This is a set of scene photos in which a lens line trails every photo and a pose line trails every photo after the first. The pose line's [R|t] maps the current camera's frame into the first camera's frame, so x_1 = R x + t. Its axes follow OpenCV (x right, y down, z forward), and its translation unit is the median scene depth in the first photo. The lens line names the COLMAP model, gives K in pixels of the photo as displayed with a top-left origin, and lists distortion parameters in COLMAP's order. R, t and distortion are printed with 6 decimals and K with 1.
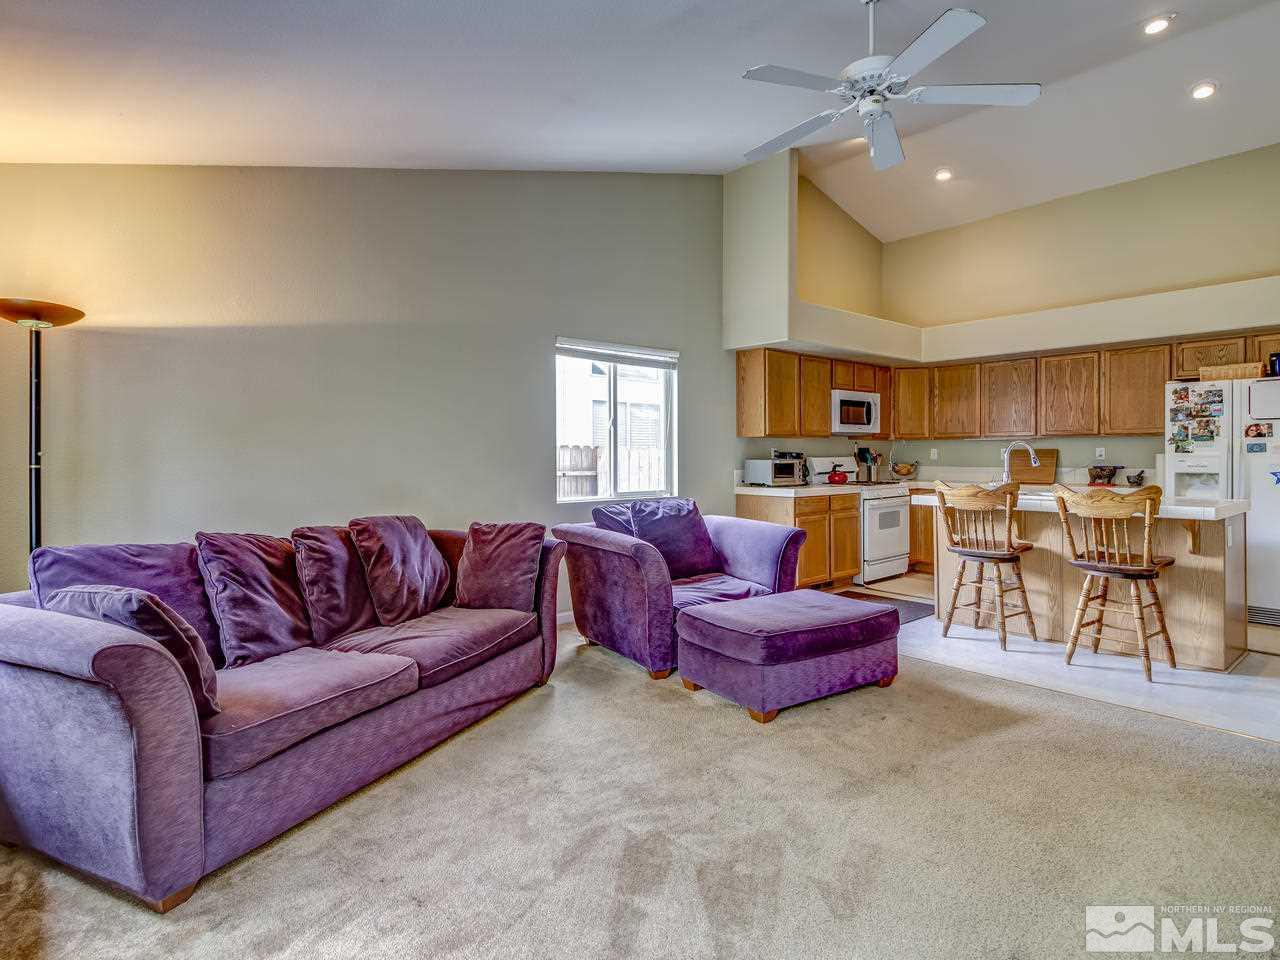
lens RADIAL K [[671.5, 0, 633.4], [0, 671.5, 457.4], [0, 0, 1]] dist [0.030299, -0.017697]
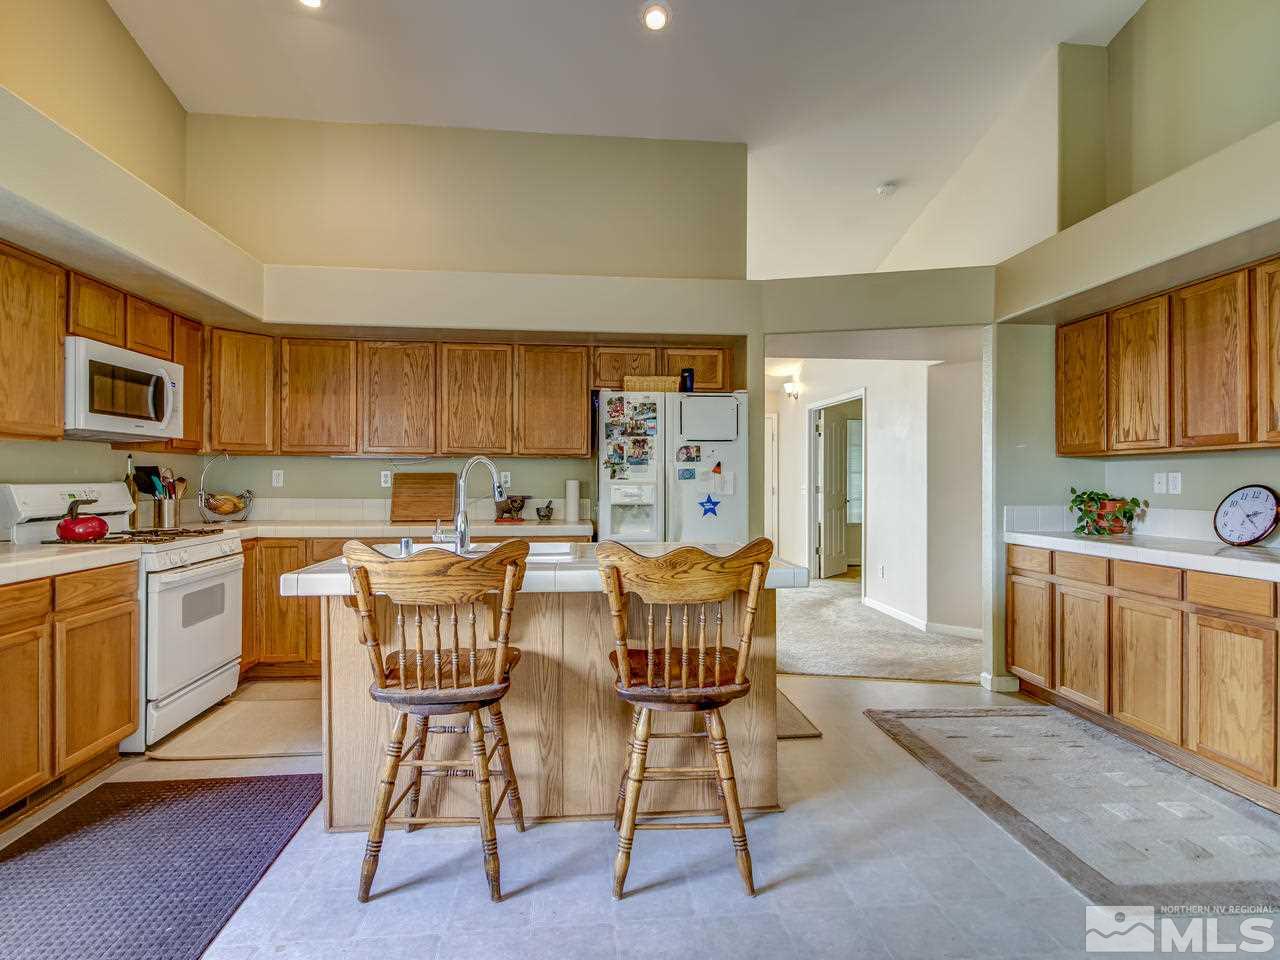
lens RADIAL K [[673.5, 0, 640.0], [0, 673.5, 480.0], [0, 0, 1]] dist [0.025785, -0.020051]
pose [[0.573243, 0.005188, 0.819369, 0.151237], [-0.002165, 0.999986, -0.004818, -0.001853], [-0.819382, 0.000988, 0.573246, 0.449139]]
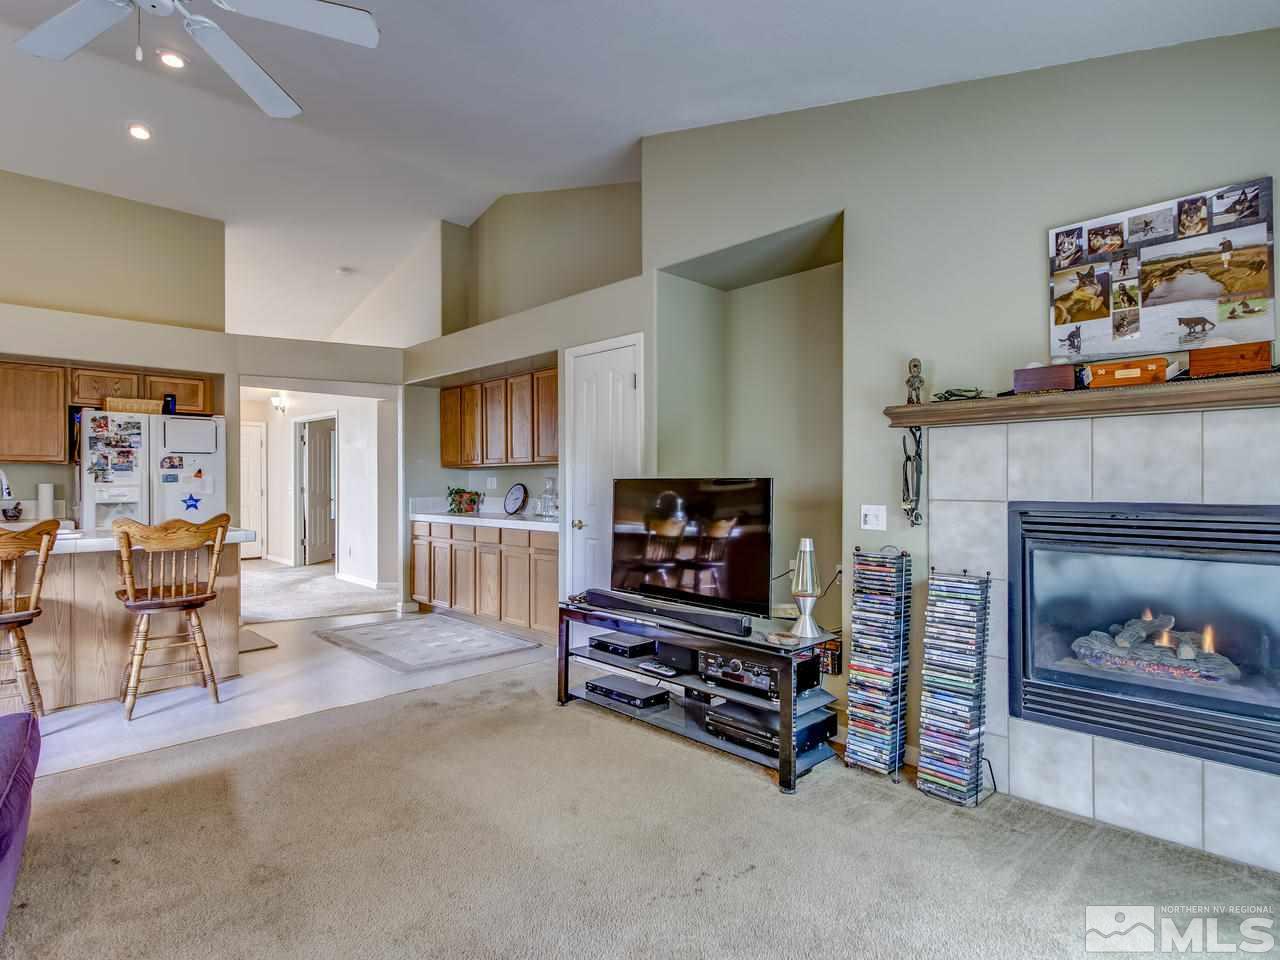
lens RADIAL K [[673.5, 0, 640.0], [0, 673.5, 480.0], [0, 0, 1]] dist [0.025785, -0.020051]
pose [[-0.073387, 0.006464, 0.997283, -0.190765], [0.006394, 0.999961, -0.006010, 0.000203], [-0.997283, 0.005936, -0.073425, 0.254982]]
